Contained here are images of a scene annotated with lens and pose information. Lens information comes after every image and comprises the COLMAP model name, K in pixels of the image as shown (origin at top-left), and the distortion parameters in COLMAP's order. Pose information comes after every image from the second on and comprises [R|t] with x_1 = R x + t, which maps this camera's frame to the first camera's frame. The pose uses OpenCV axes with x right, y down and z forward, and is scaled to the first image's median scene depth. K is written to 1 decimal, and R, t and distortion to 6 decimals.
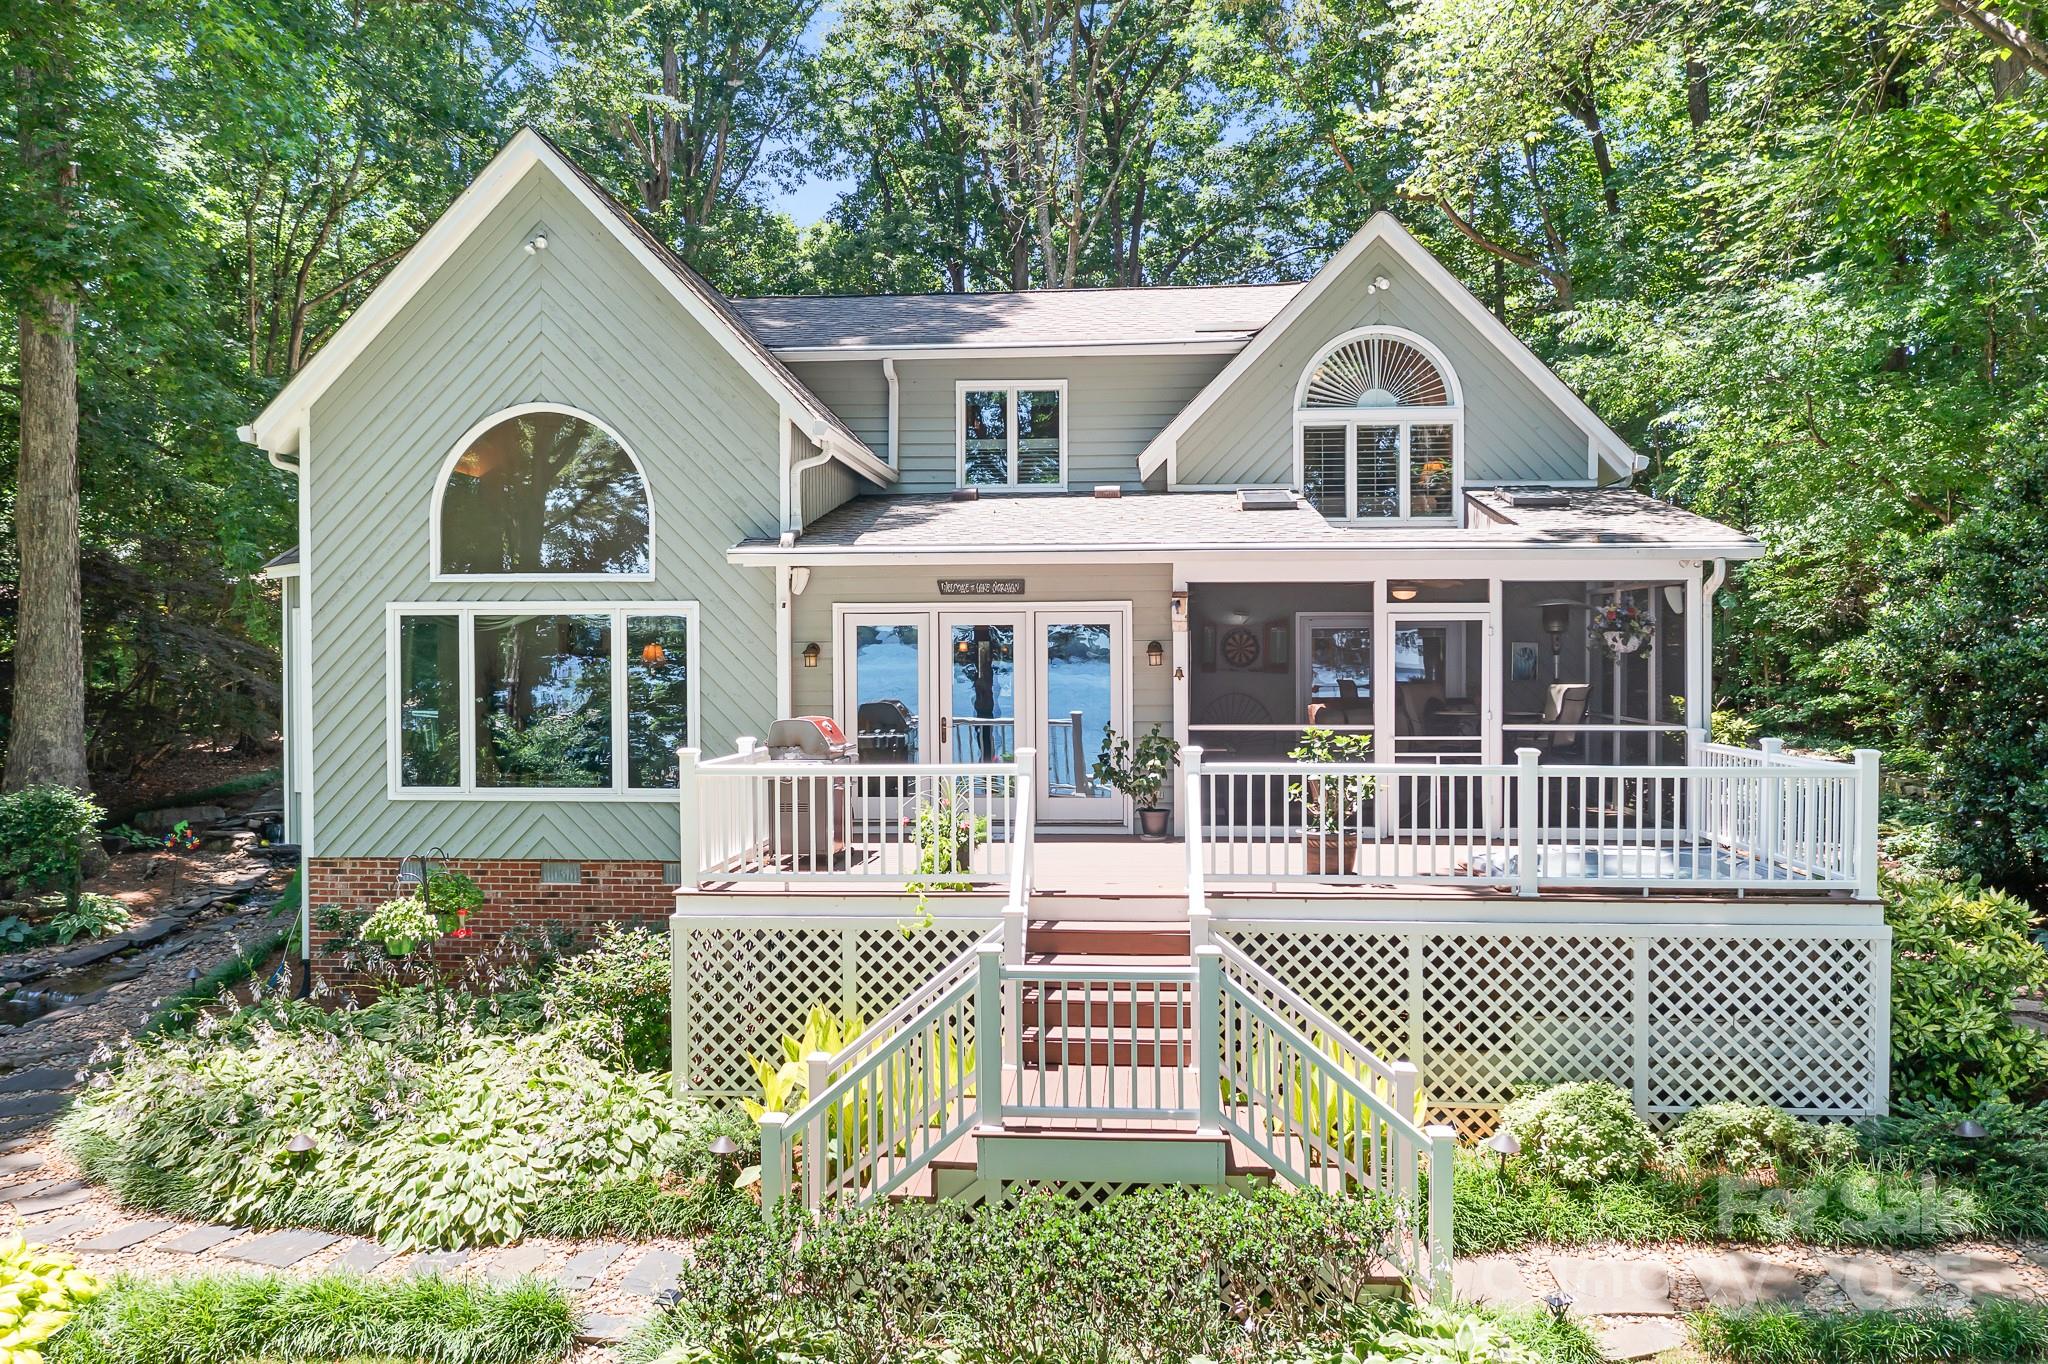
lens RADIAL K [[1652.8, 0, 1024.0], [0, 1652.8, 682.0], [0, 0, 1]] dist [-0.001258, -0.000756]
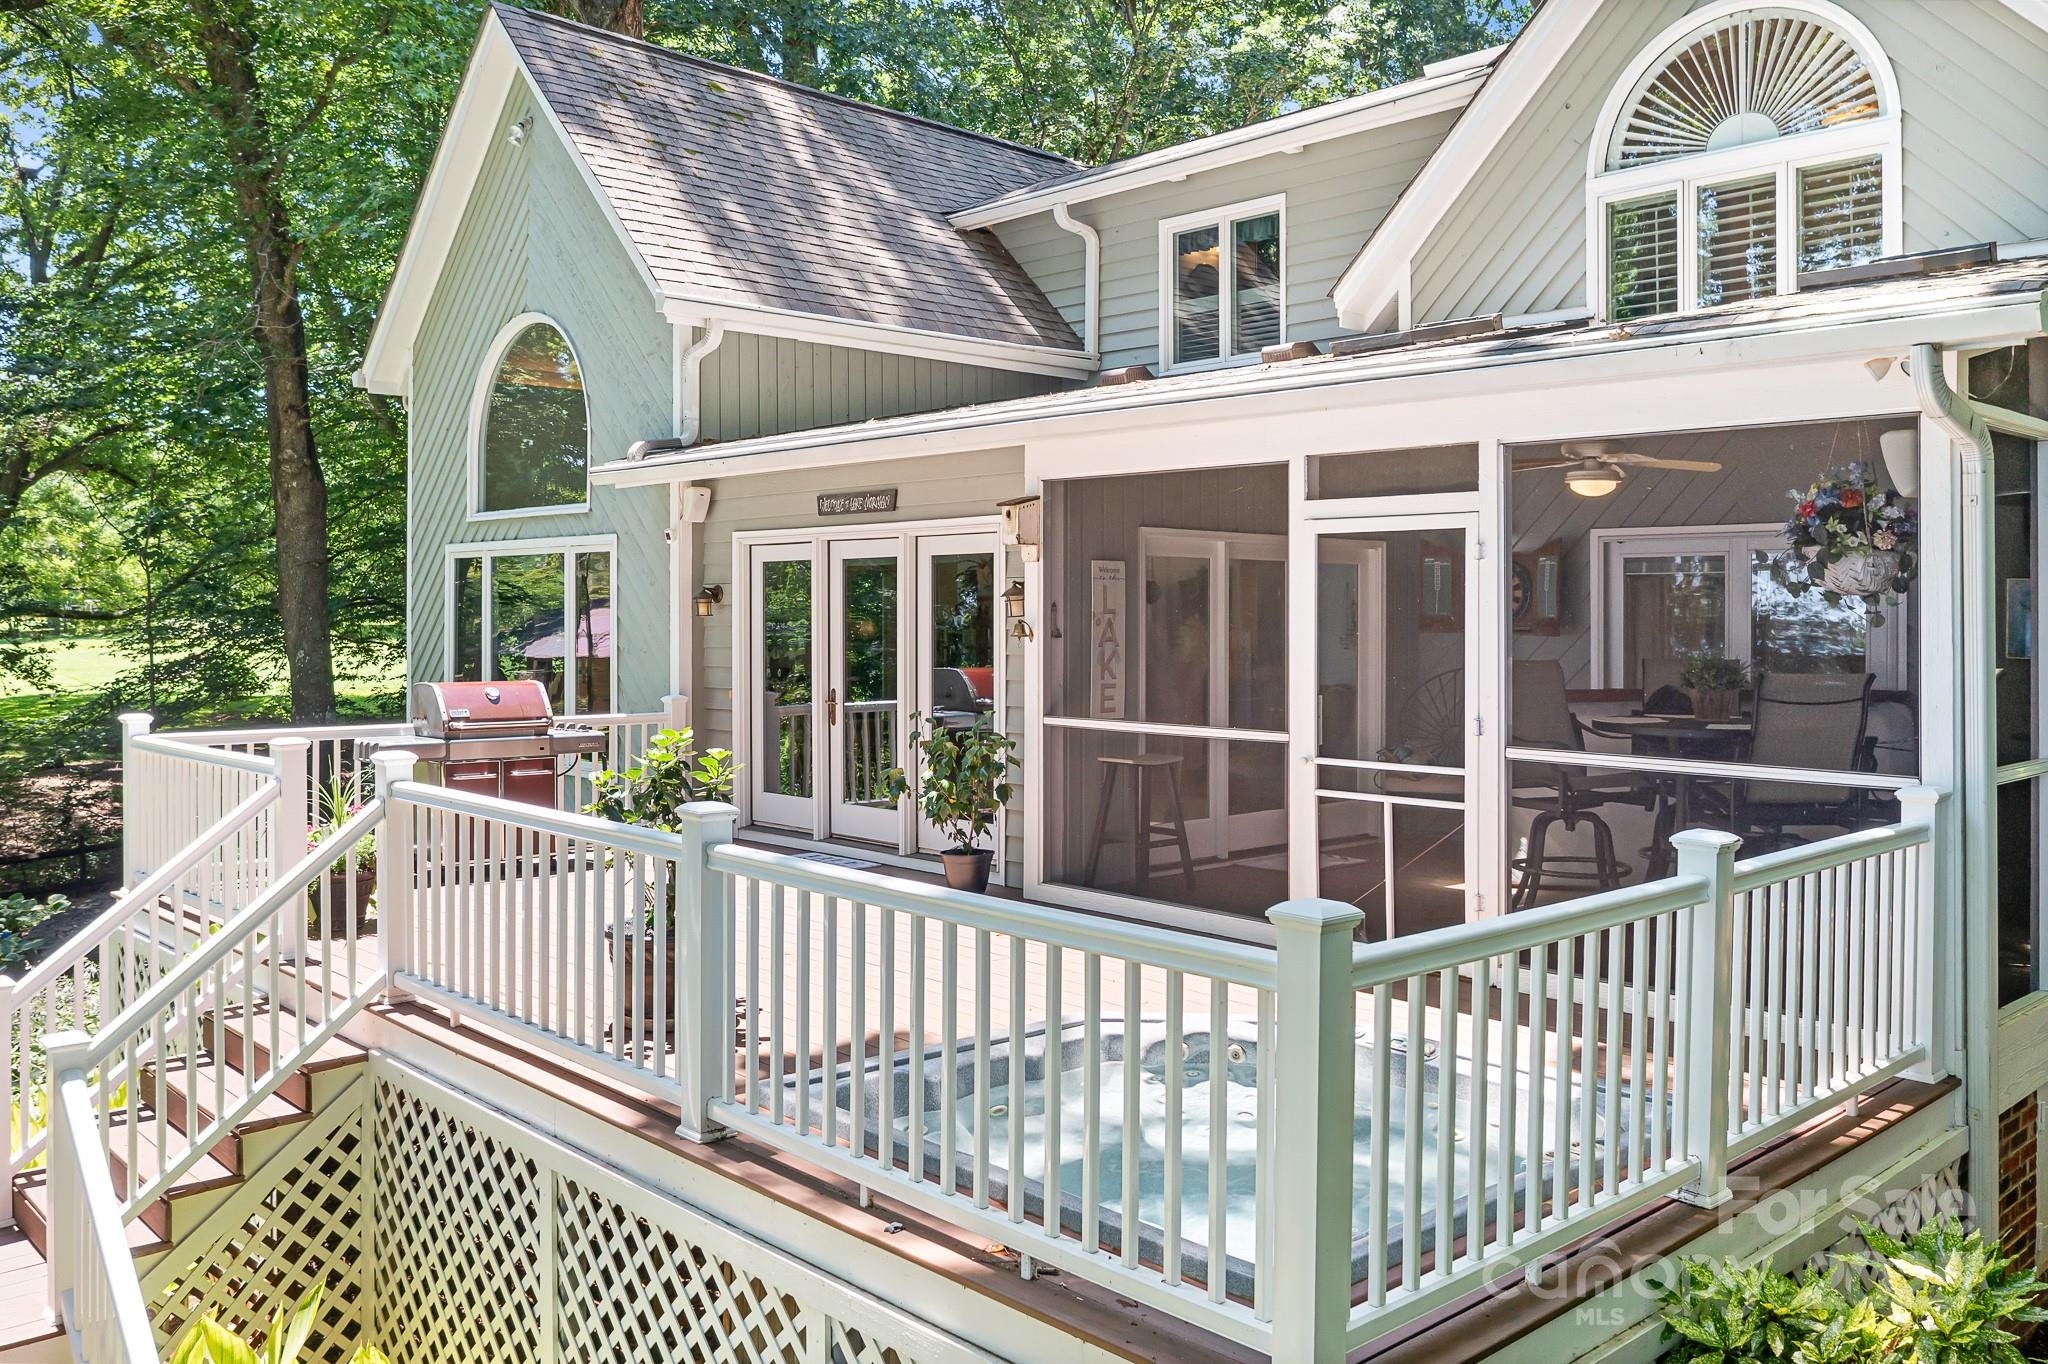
lens RADIAL K [[1646.5, 0, 1020.3], [0, 1646.5, 638.7], [0, 0, 1]] dist [-0.002696, -0.002019]
pose [[0.746068, 0.014406, -0.665713, 0.481419], [-0.014661, 0.999879, 0.005207, -0.005389], [0.665708, 0.005875, 0.746189, 0.532748]]
